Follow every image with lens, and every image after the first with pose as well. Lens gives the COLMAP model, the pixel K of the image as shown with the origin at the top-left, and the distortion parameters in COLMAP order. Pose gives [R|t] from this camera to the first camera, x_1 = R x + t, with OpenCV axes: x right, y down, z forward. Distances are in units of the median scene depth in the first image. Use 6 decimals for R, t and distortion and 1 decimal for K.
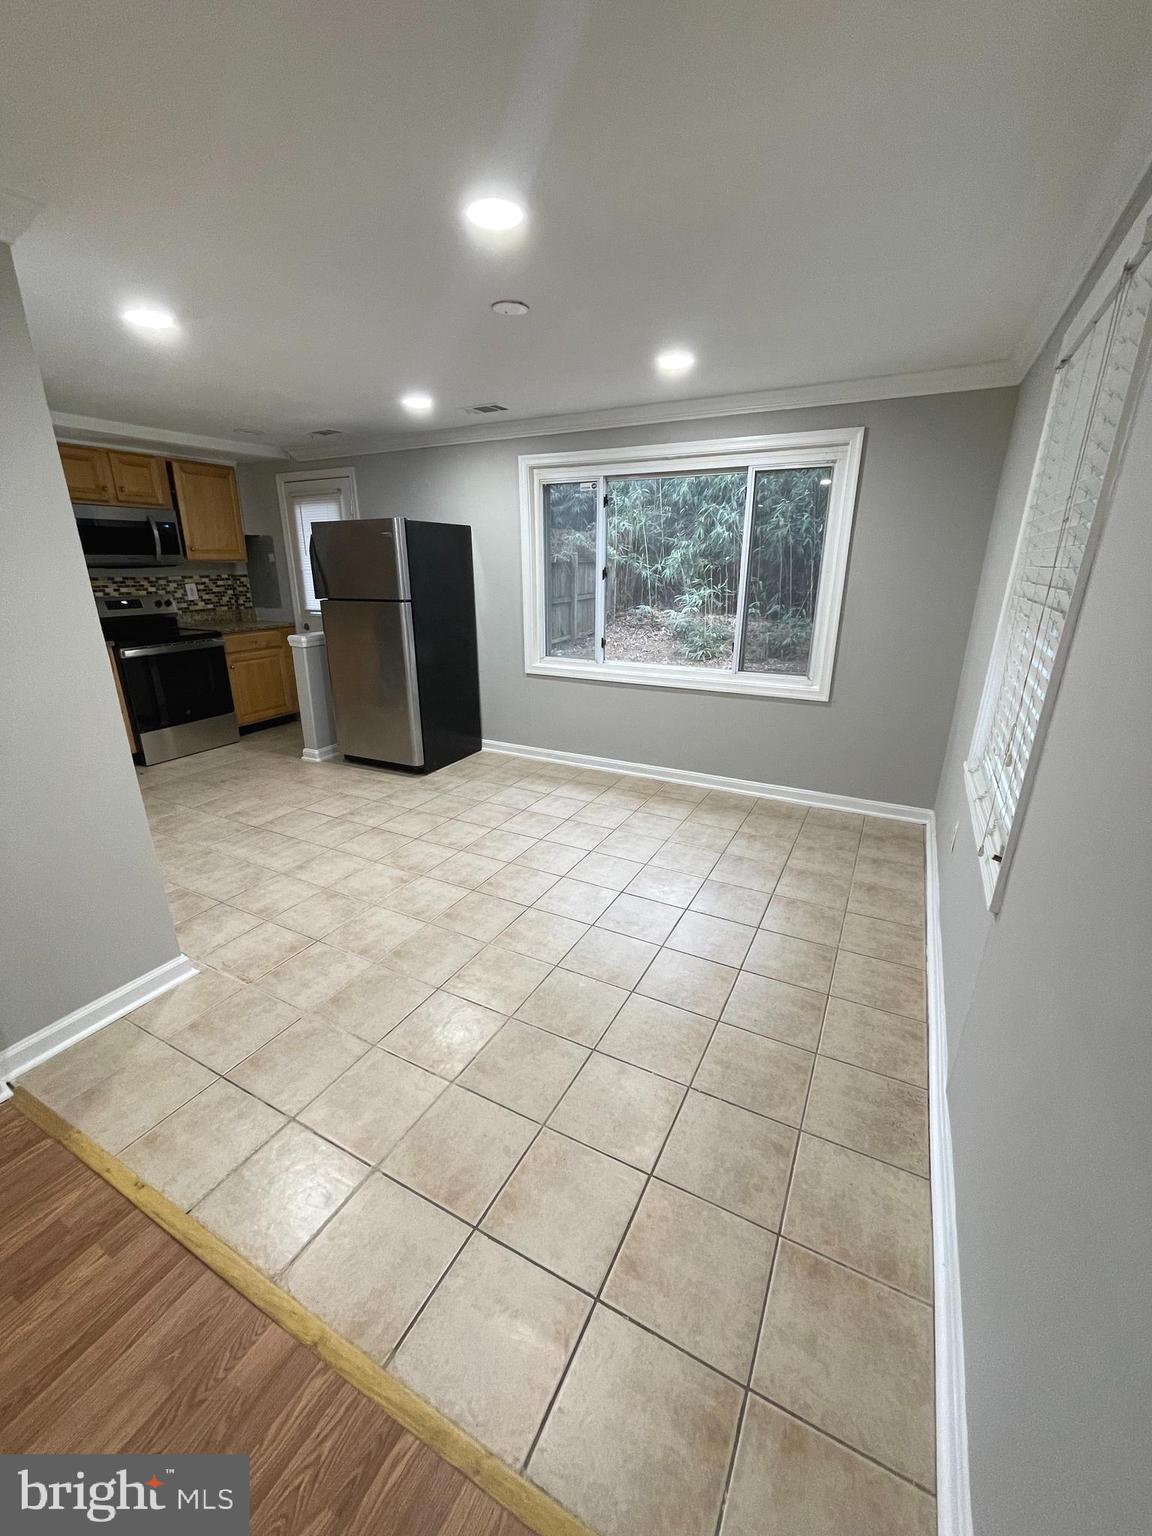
lens RADIAL K [[620.6, 0, 573.4], [0, 620.6, 760.1], [0, 0, 1]] dist [-0.011461, 0.000021]
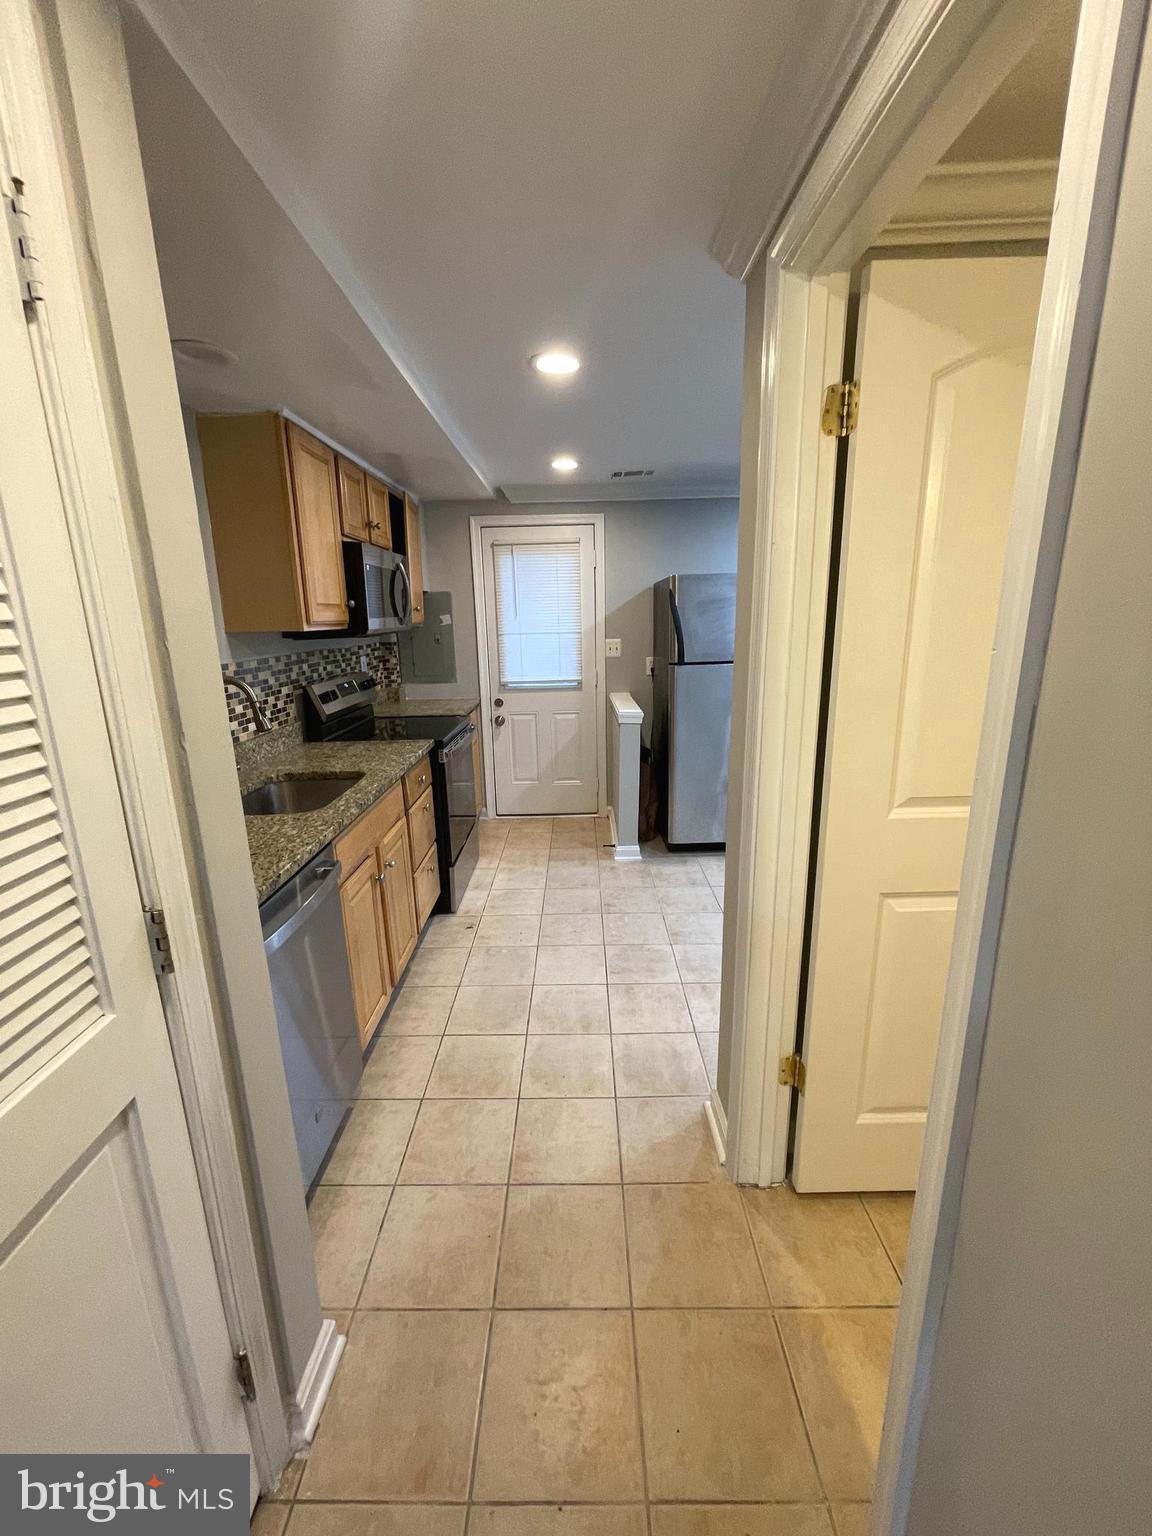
lens RADIAL K [[627.4, 0, 569.3], [0, 627.4, 764.4], [0, 0, 1]] dist [0.001106, 0.000149]
pose [[0.887662, -0.122498, 0.443903, -0.759163], [0.159429, 0.986105, -0.046684, -0.087349], [-0.432017, 0.112211, 0.894858, 0.249226]]
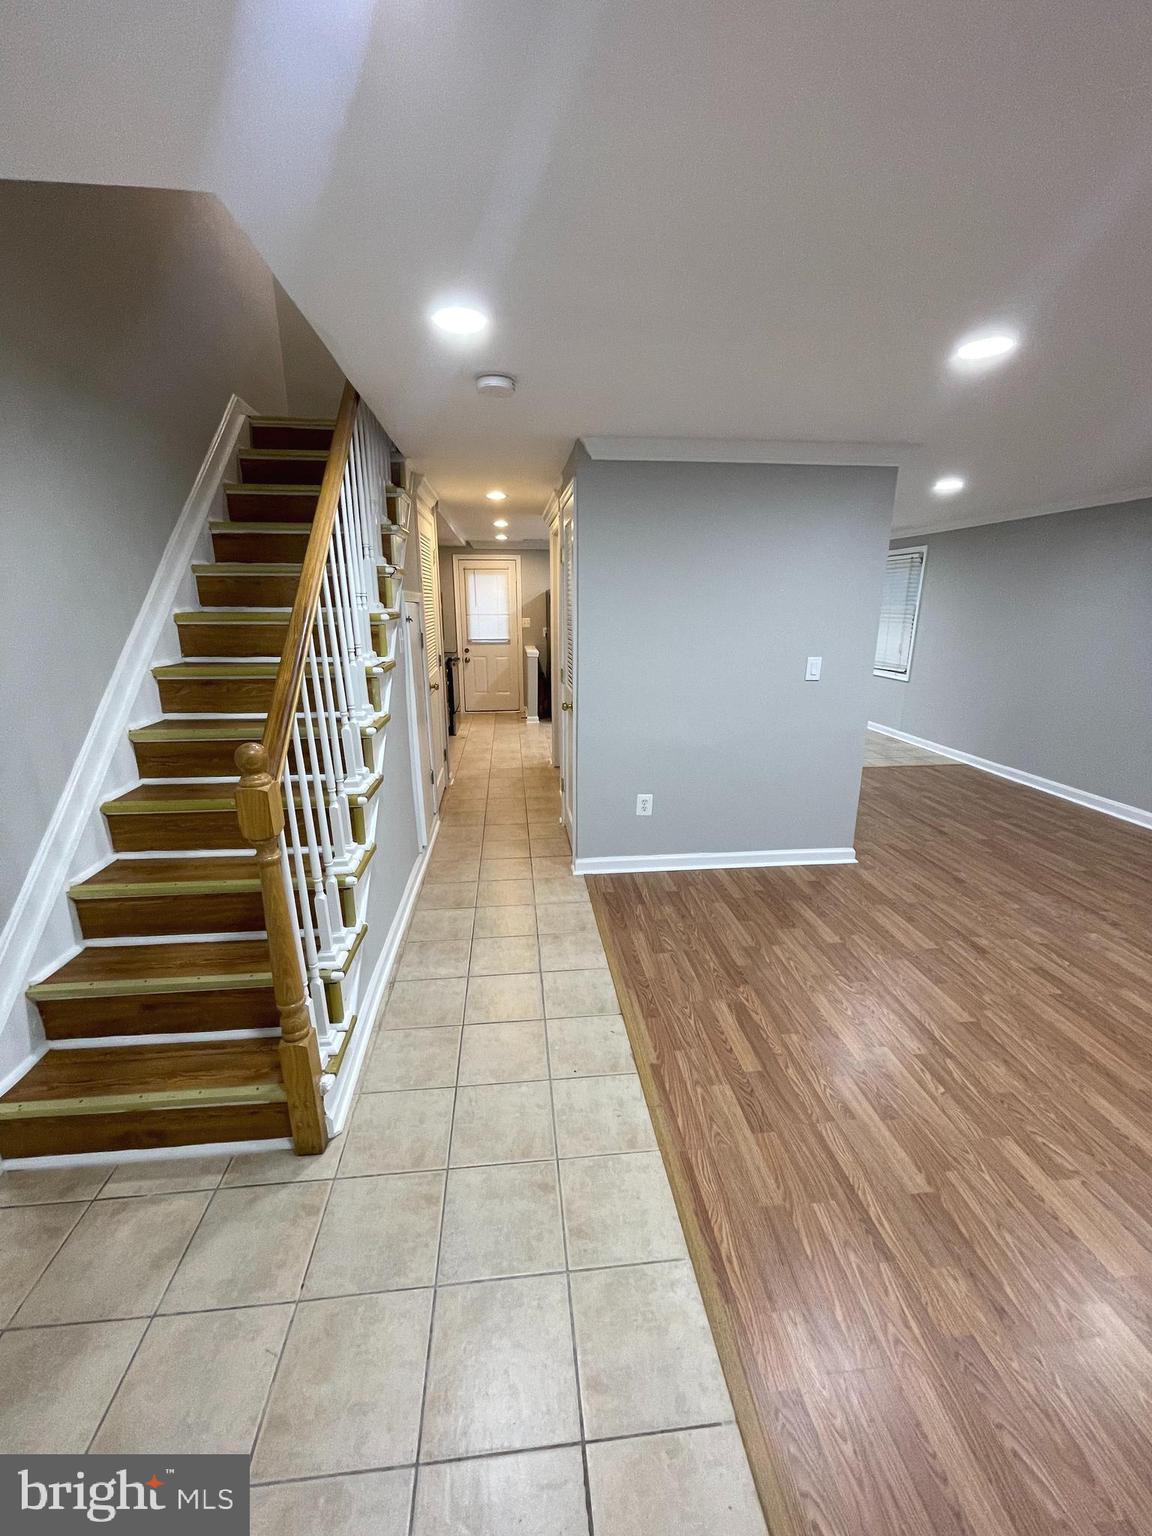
lens RADIAL K [[616.3, 0, 576.9], [0, 616.3, 765.4], [0, 0, 1]] dist [-0.002096, 0.000209]
pose [[0.827276, -0.131205, 0.546260, -1.138521], [0.174092, 0.984353, -0.027222, 0.165261], [-0.534141, 0.117619, 0.837173, -0.424854]]
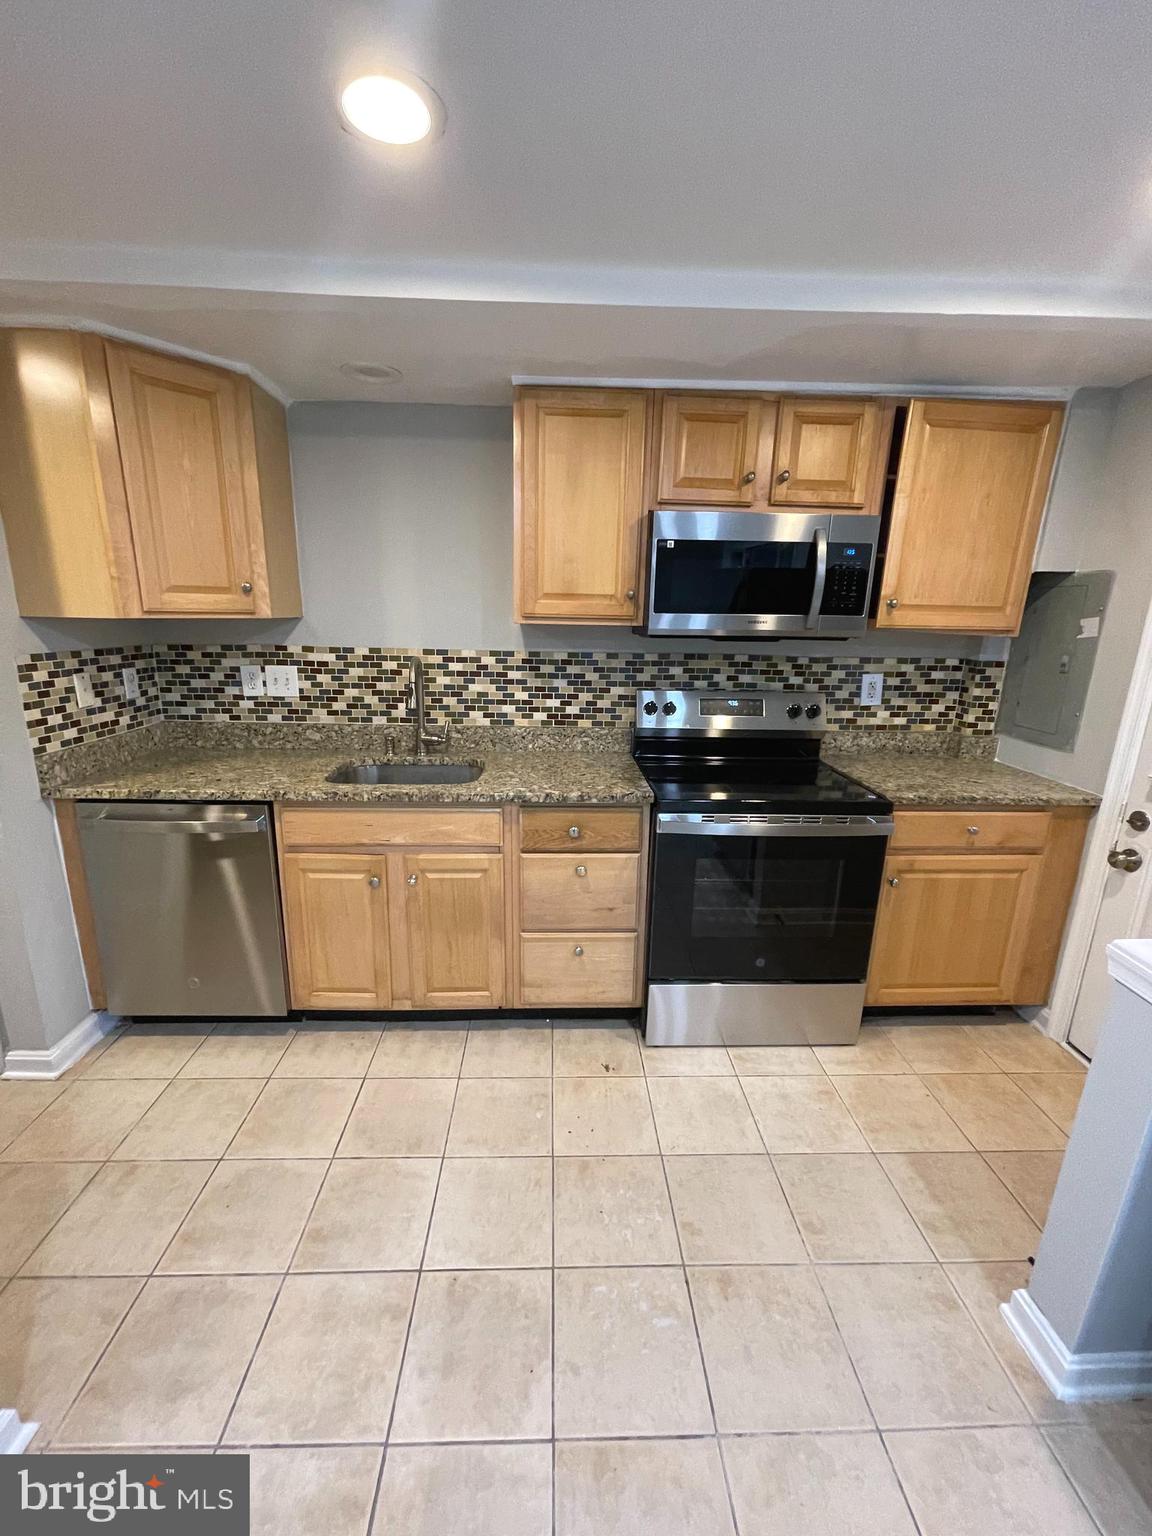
lens RADIAL K [[616.4, 0, 571.6], [0, 616.4, 766.1], [0, 0, 1]] dist [-0.000511, 0.000098]
pose [[0.493037, 0.223434, -0.840828, -0.317229], [-0.286311, 0.954296, 0.085702, -0.192255], [0.821548, 0.198484, 0.534475, 0.566565]]
